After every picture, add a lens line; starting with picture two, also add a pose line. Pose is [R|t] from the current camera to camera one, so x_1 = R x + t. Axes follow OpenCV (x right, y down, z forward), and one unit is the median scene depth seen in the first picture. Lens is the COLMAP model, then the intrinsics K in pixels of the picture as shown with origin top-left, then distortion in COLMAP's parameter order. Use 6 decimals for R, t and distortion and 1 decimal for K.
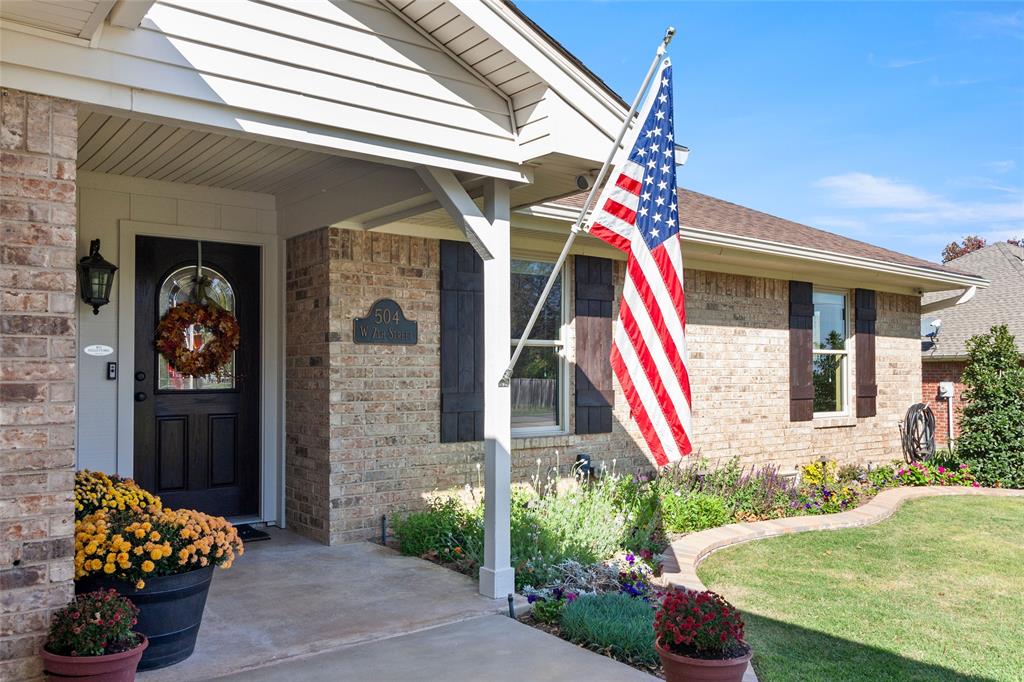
lens RADIAL K [[824.9, 0, 507.8], [0, 824.9, 346.1], [0, 0, 1]] dist [-0.001161, -0.000510]
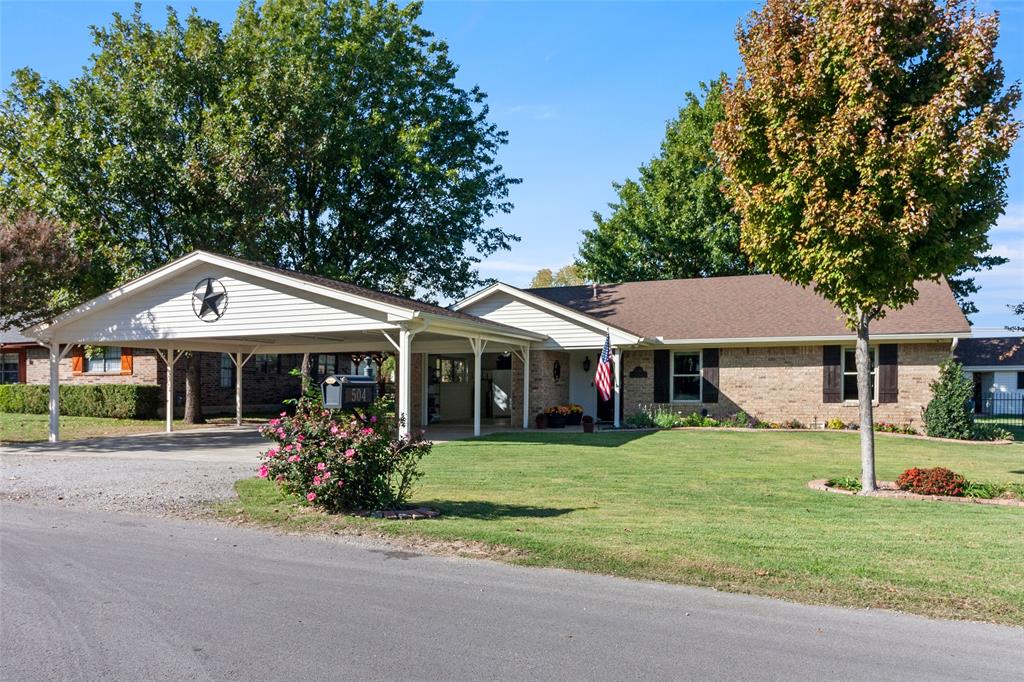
lens RADIAL K [[788.3, 0, 507.8], [0, 788.3, 415.3], [0, 0, 1]] dist [-0.006319, 0.001248]
pose [[0.508829, 0.028005, -0.860412, 3.026796], [0.036269, 0.997886, 0.053929, -0.052353], [0.860103, -0.058647, 0.506738, -1.614689]]
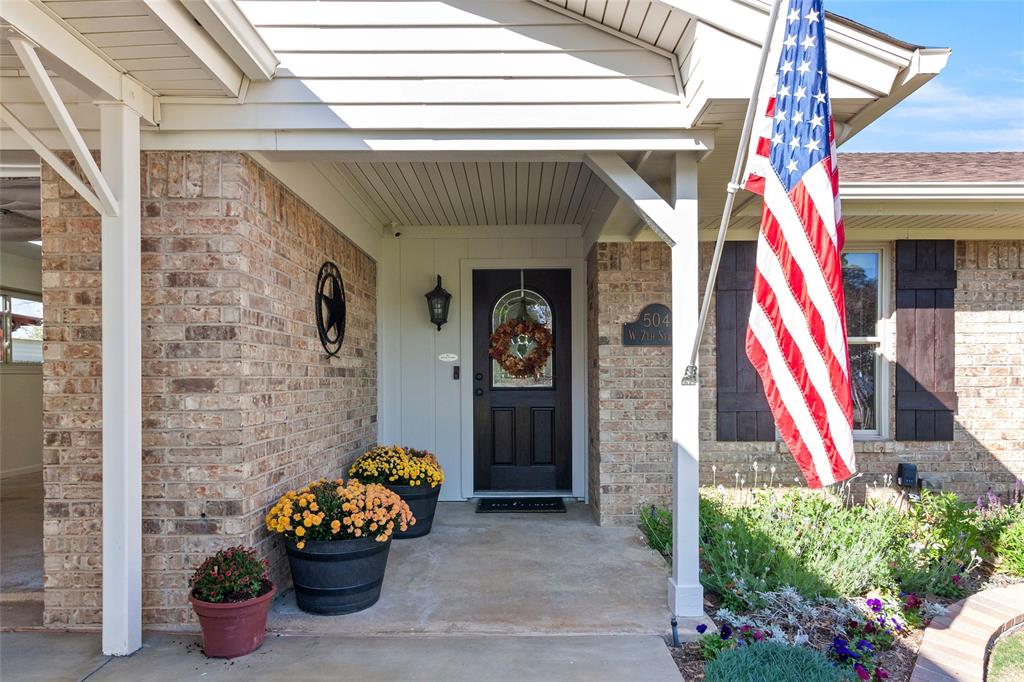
lens RADIAL K [[597.2, 0, 515.8], [0, 597.2, 378.3], [0, 0, 1]] dist [0.001700, -0.000055]
pose [[0.788243, -0.001879, -0.615361, 0.195394], [0.021960, 0.999444, 0.025078, 0.016986], [0.614972, -0.033281, 0.787846, 0.291772]]
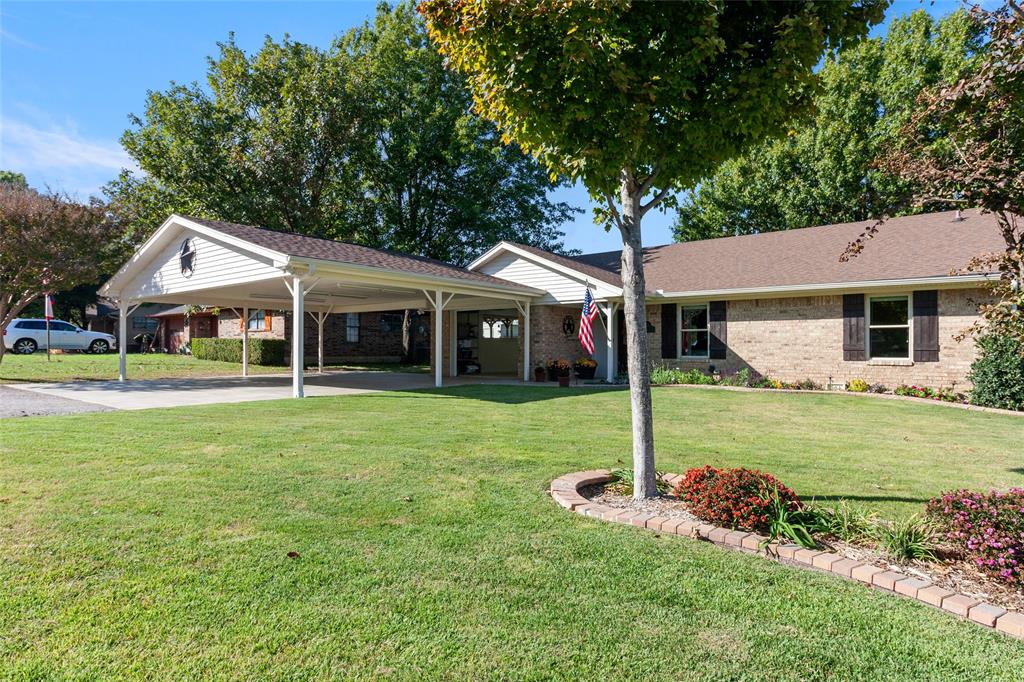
lens RADIAL K [[591.4, 0, 512.0], [0, 591.4, 341.0], [0, 0, 1]] dist [-0.000484, 0.000474]
pose [[0.224097, -0.012700, -0.974484, 2.635426], [0.028504, 0.999573, -0.006472, 0.041059], [0.974150, -0.026326, 0.224364, -0.293710]]
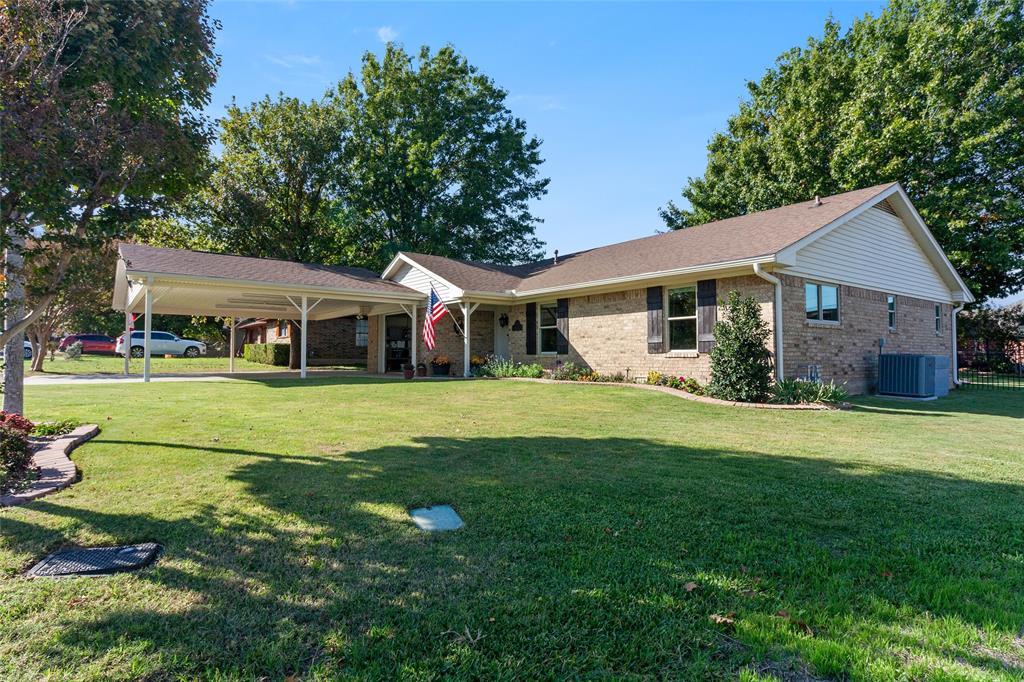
lens RADIAL K [[548.5, 0, 512.0], [0, 548.5, 341.0], [0, 0, 1]] dist [-0.003593, -0.000749]
pose [[-0.014969, -0.027703, -0.999504, 2.837255], [0.036726, 0.998926, -0.028237, 0.137486], [0.999213, -0.037131, -0.013935, 1.065672]]
